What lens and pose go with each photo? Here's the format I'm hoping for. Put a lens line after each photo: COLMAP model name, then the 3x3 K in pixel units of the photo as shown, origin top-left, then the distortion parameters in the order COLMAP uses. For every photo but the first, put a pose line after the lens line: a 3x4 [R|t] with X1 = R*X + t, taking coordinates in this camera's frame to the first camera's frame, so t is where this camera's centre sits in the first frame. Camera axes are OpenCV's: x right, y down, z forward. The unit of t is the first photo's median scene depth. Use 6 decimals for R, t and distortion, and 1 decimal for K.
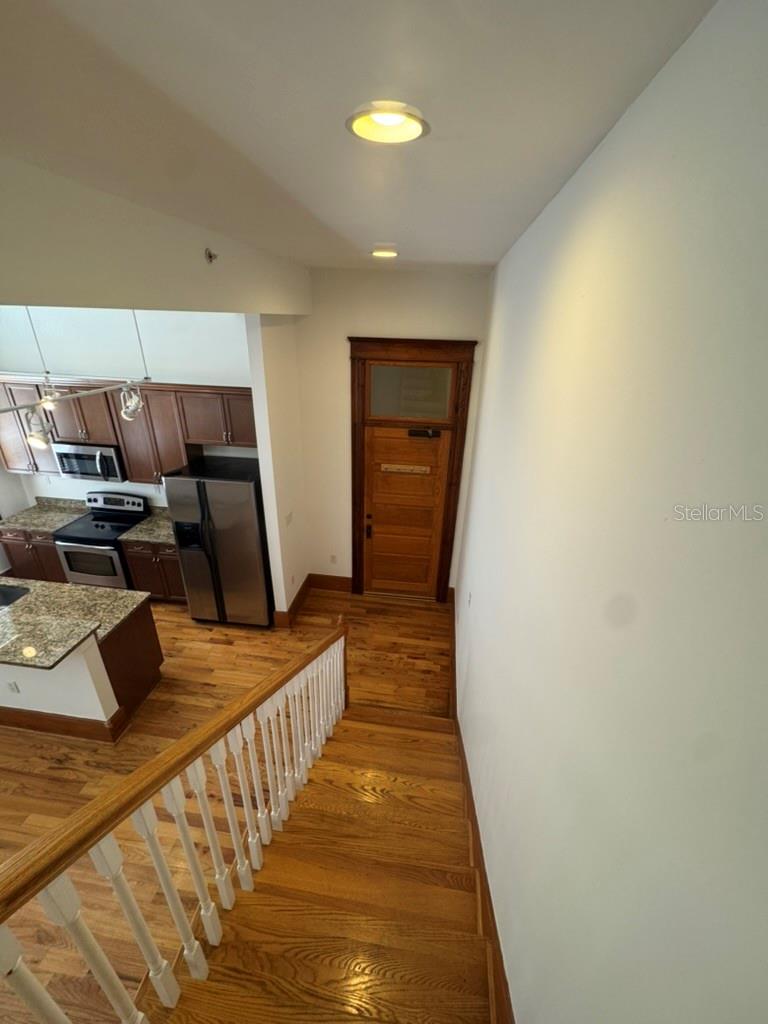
lens RADIAL K [[410.5, 0, 384.7], [0, 410.5, 510.9], [0, 0, 1]] dist [-0.003409, 0.000094]
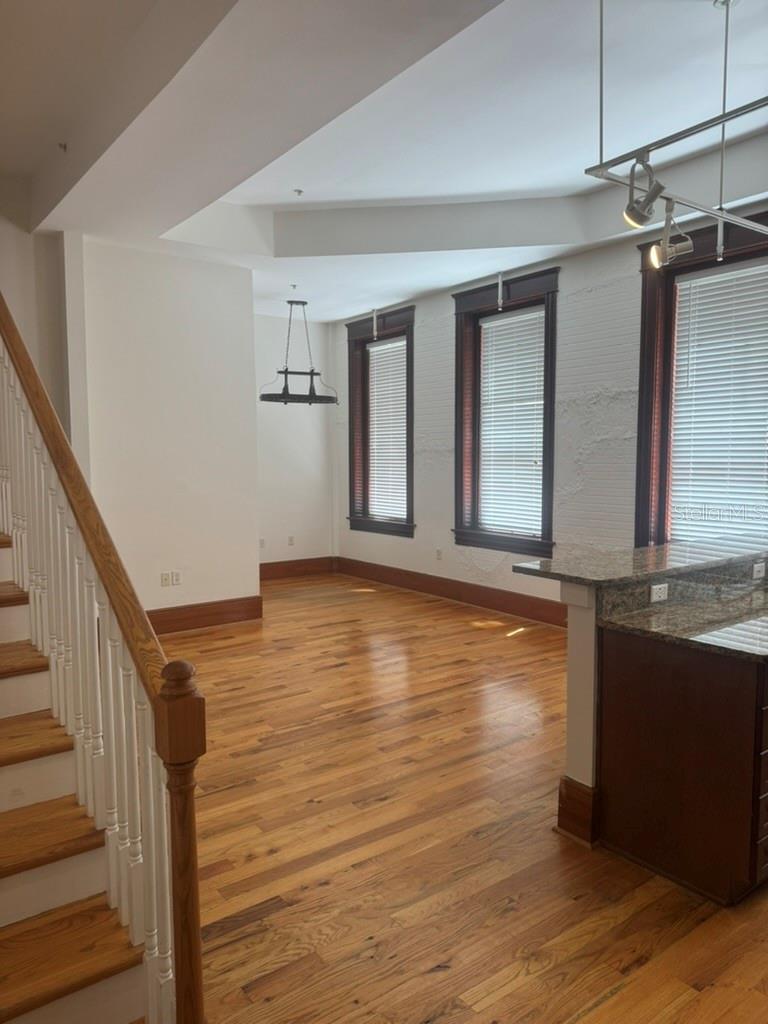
lens RADIAL K [[709.1, 0, 384.0], [0, 709.1, 512.0], [0, 0, 1]] dist [0.122428, -0.254886]
pose [[-0.712927, 0.028887, -0.700643, 0.083920], [-0.309372, 0.883700, 0.351230, -0.021600], [0.629304, 0.467161, -0.621077, 0.929782]]
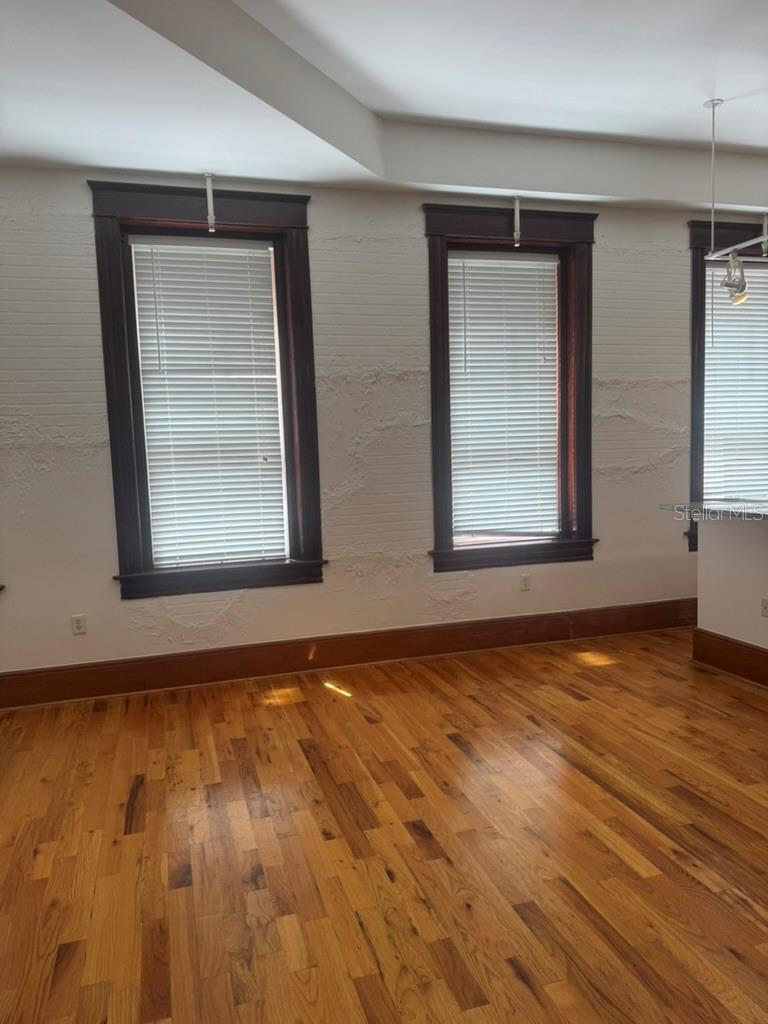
lens RADIAL K [[723.9, 0, 379.4], [0, 723.9, 509.3], [0, 0, 1]] dist [0.080373, -0.073248]
pose [[0.408712, 0.031632, -0.912115, -0.116962], [-0.337302, 0.933876, -0.118756, 0.472905], [0.848046, 0.356195, 0.392355, -0.139744]]
